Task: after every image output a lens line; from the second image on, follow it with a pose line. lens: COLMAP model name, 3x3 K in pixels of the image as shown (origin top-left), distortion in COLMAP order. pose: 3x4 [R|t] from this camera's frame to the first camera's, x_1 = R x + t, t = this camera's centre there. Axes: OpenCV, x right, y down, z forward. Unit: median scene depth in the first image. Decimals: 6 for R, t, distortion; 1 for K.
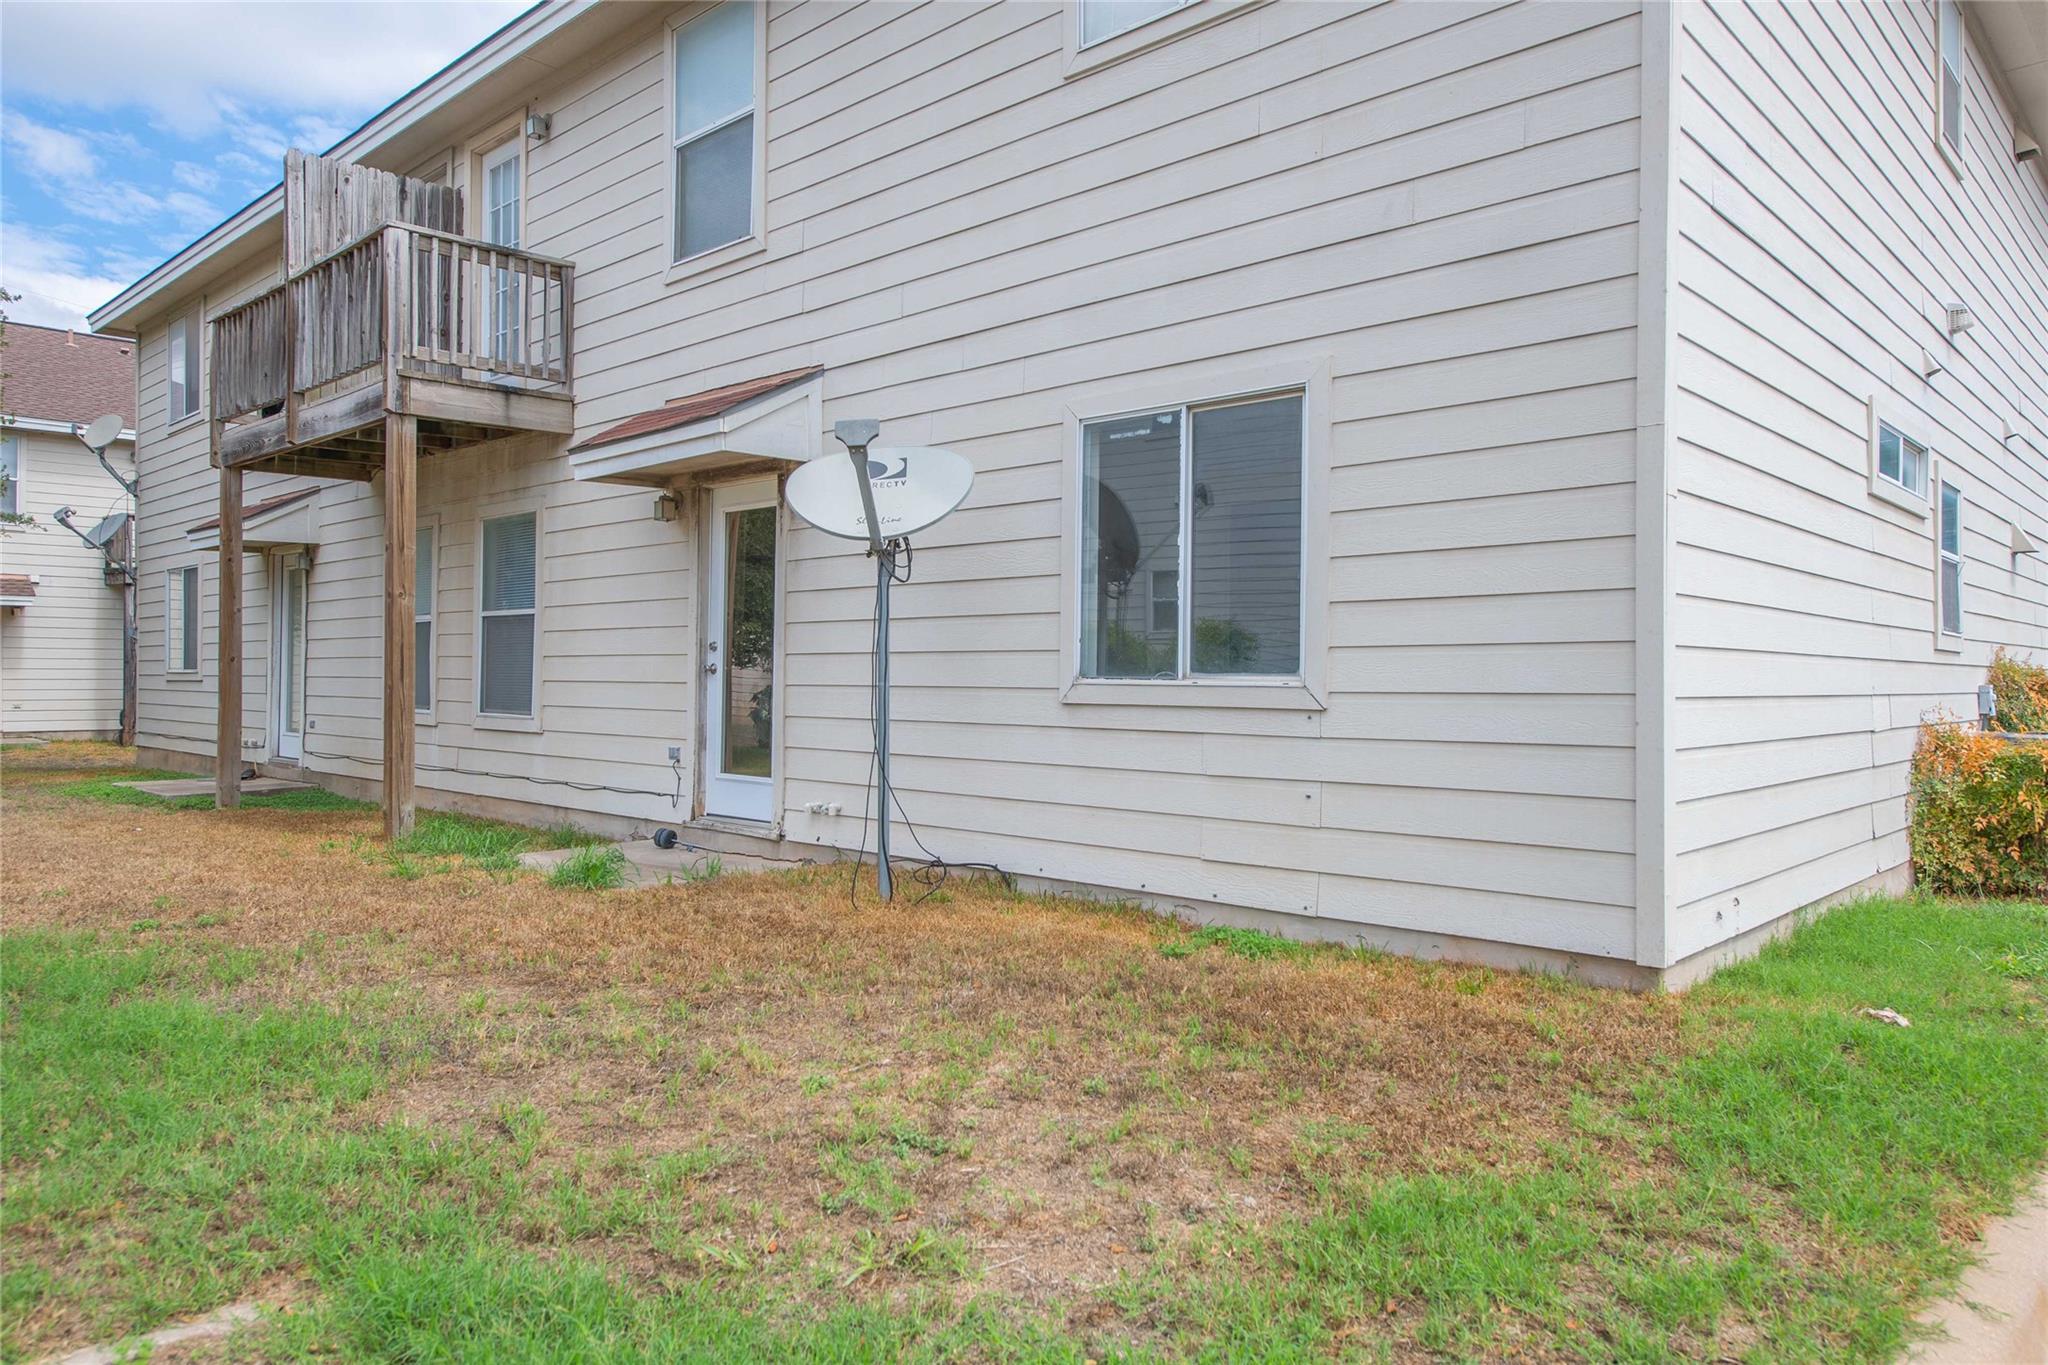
lens RADIAL K [[1362.9, 0, 1030.5], [0, 1362.9, 679.5], [0, 0, 1]] dist [0.001502, -0.004312]
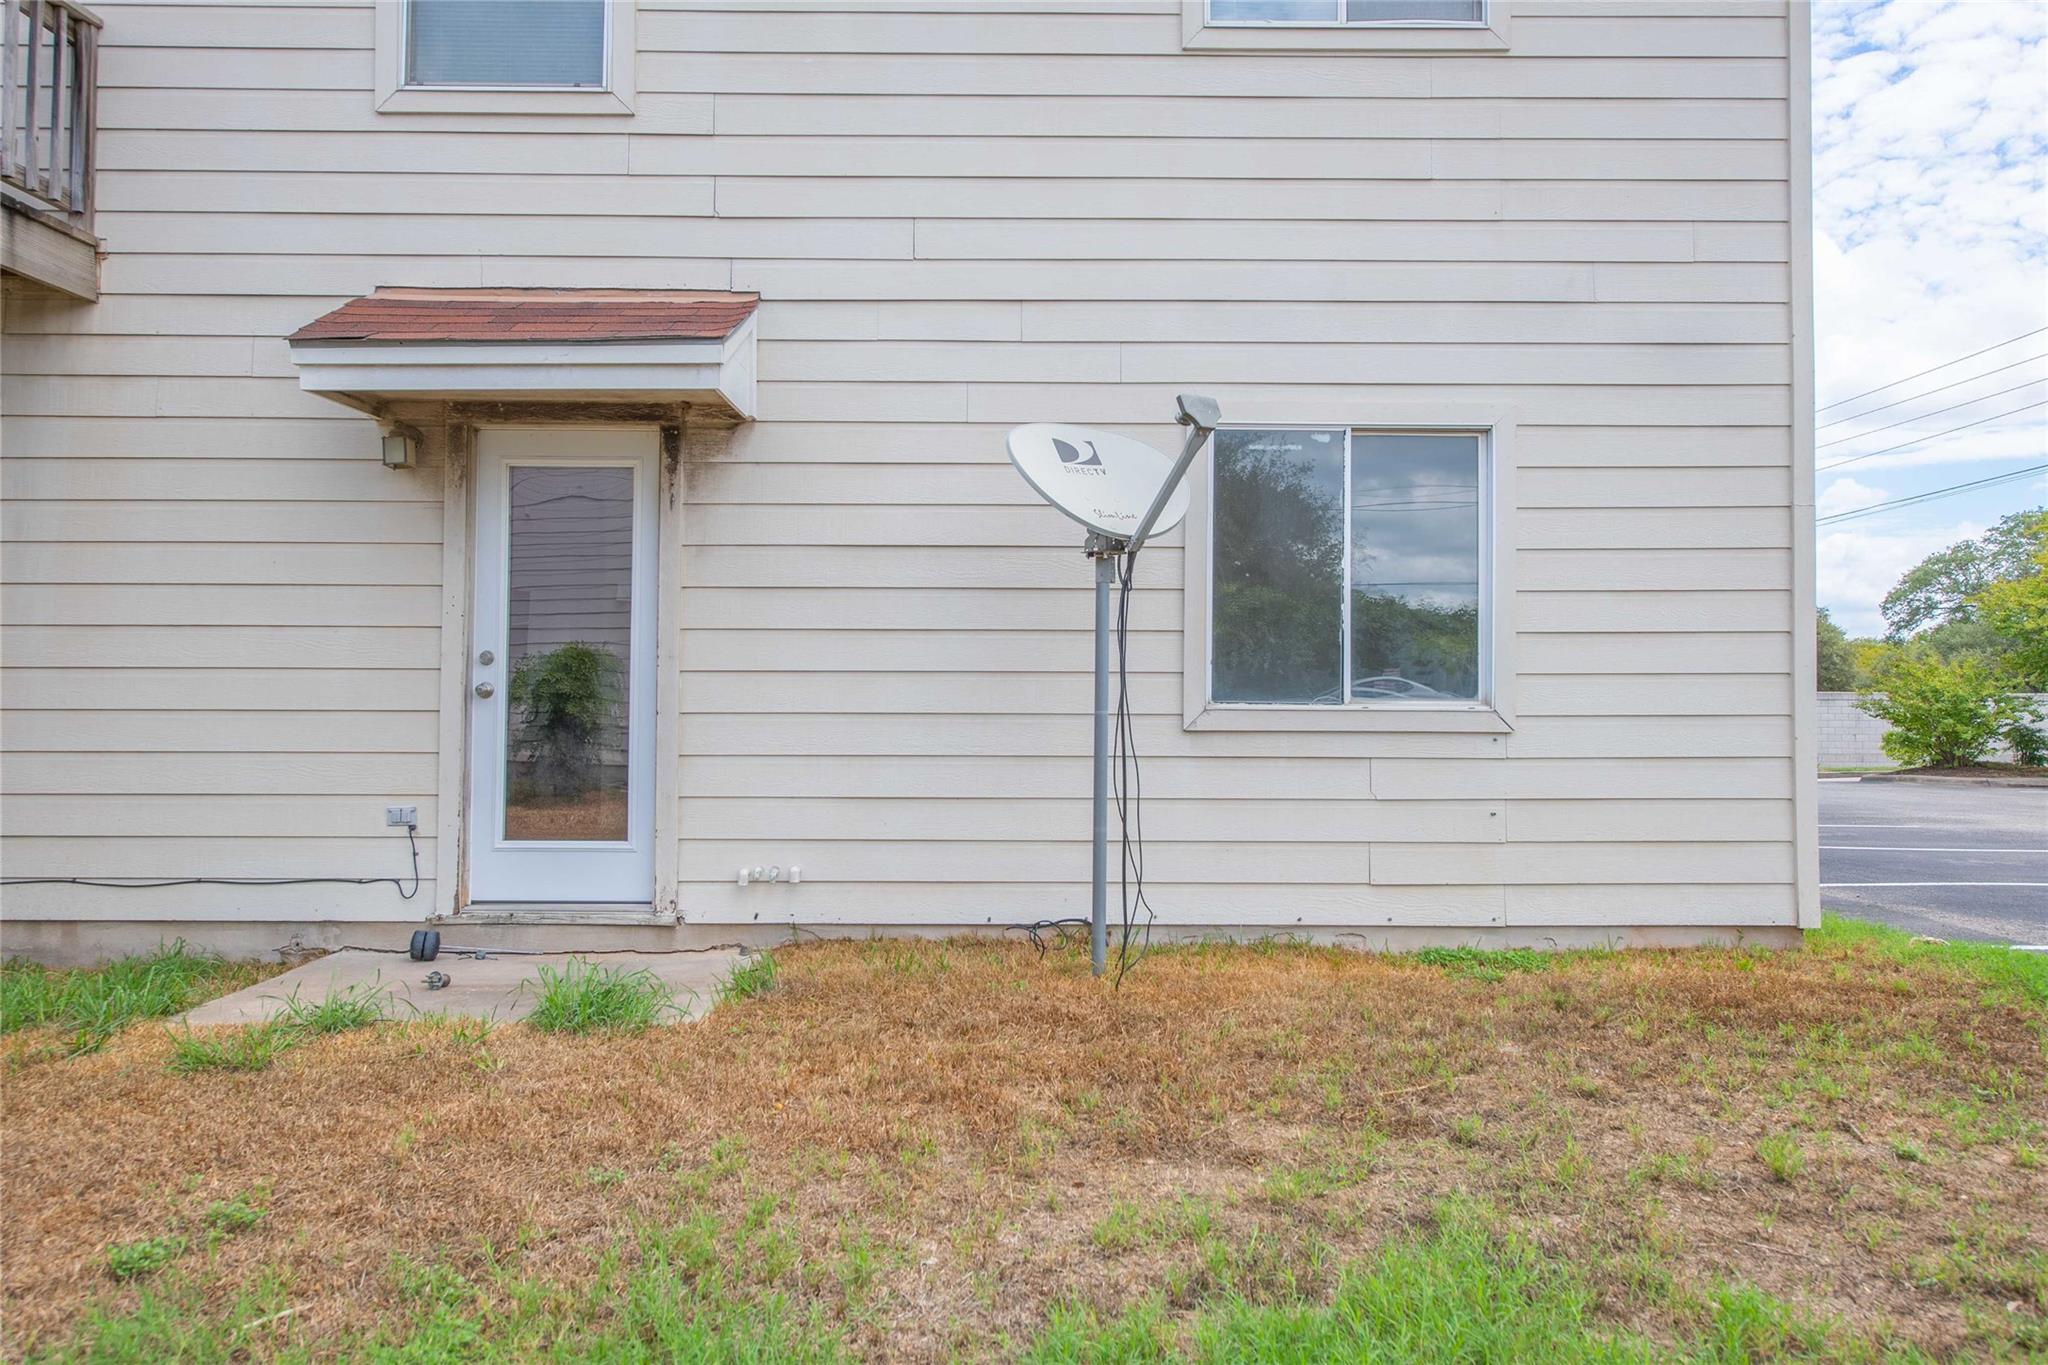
lens RADIAL K [[1362.9, 0, 1034.0], [0, 1362.9, 681.6], [0, 0, 1]] dist [0.001502, -0.004312]
pose [[0.720411, 0.003927, 0.693537, -0.617584], [0.002072, 0.999967, -0.007814, -0.007715], [-0.693545, 0.007066, 0.720379, 0.374660]]
